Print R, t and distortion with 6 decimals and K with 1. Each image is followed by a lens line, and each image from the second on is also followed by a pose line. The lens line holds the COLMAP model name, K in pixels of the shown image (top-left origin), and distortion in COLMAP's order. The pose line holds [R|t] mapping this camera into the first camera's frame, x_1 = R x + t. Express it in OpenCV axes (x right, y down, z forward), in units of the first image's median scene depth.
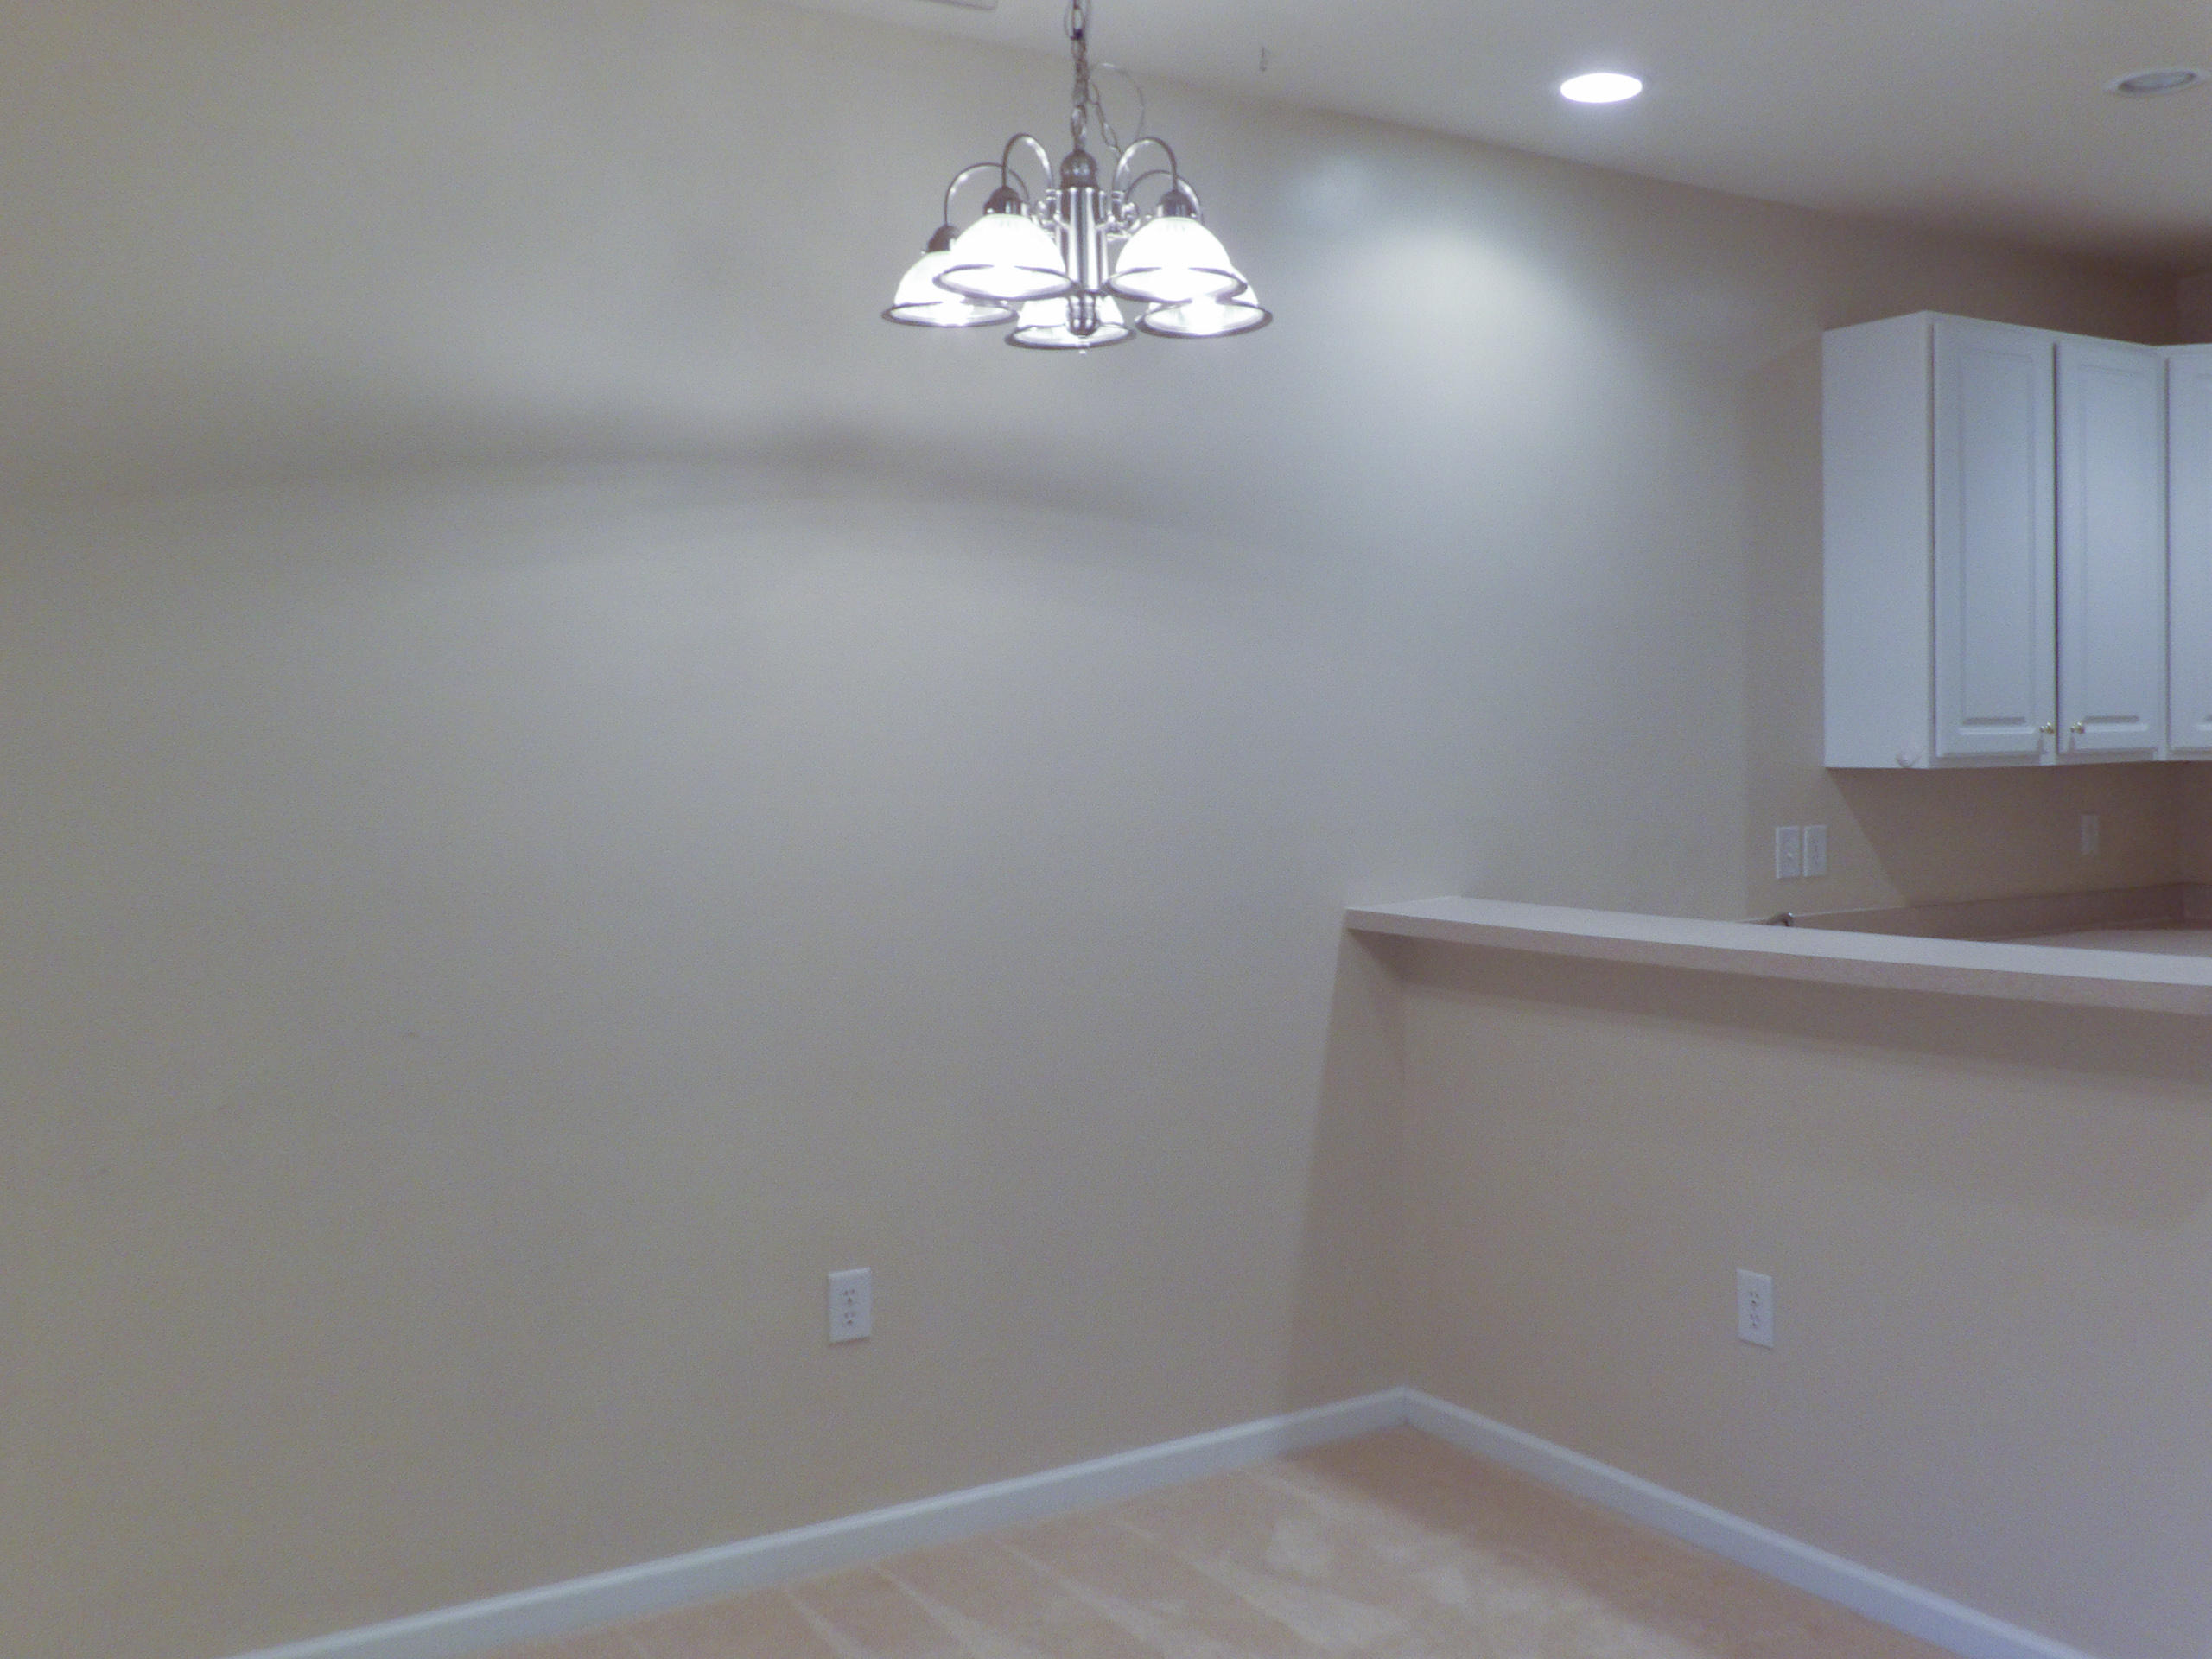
lens RADIAL K [[2194.9, 0, 1106.8], [0, 2194.9, 828.7], [0, 0, 1]] dist [-0.005384, 0.000000]
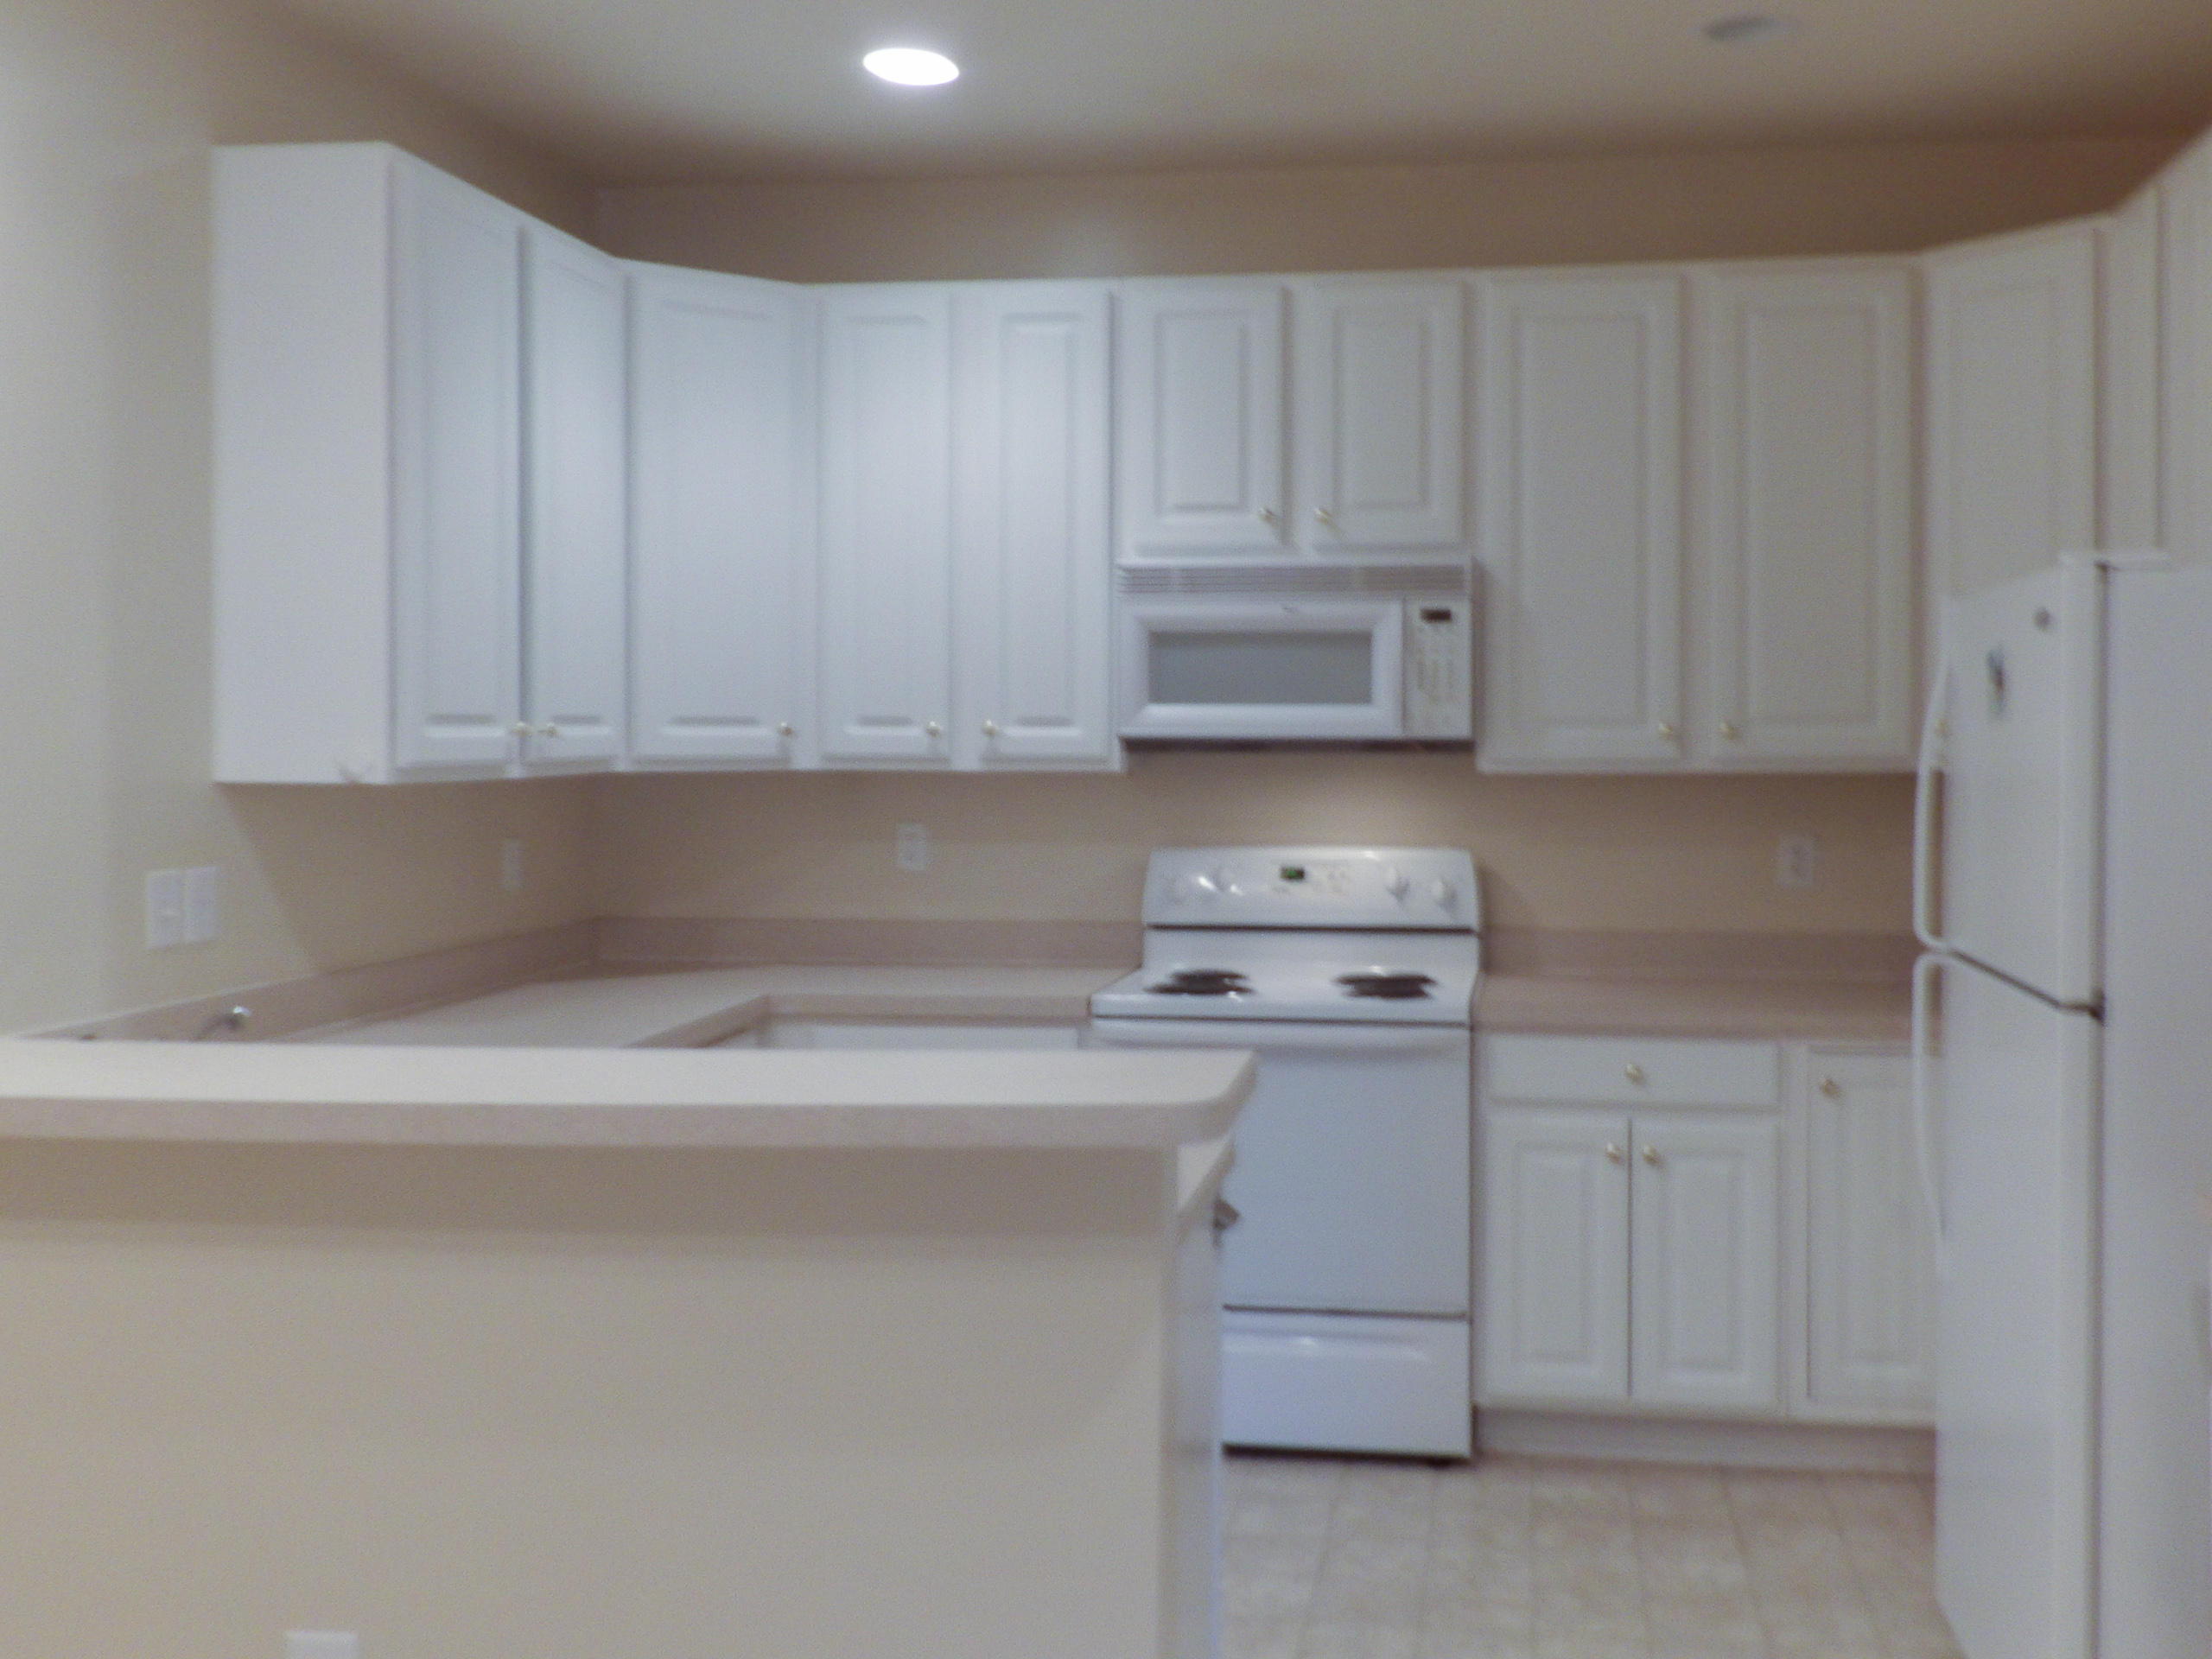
lens RADIAL K [[2194.9, 0, 1219.8], [0, 2194.9, 778.0], [0, 0, 1]] dist [-0.005384, 0.000000]
pose [[0.614547, -0.002740, 0.788875, -0.021070], [0.022695, 0.999641, -0.014209, -0.012772], [-0.788554, 0.026636, 0.614389, 0.338604]]
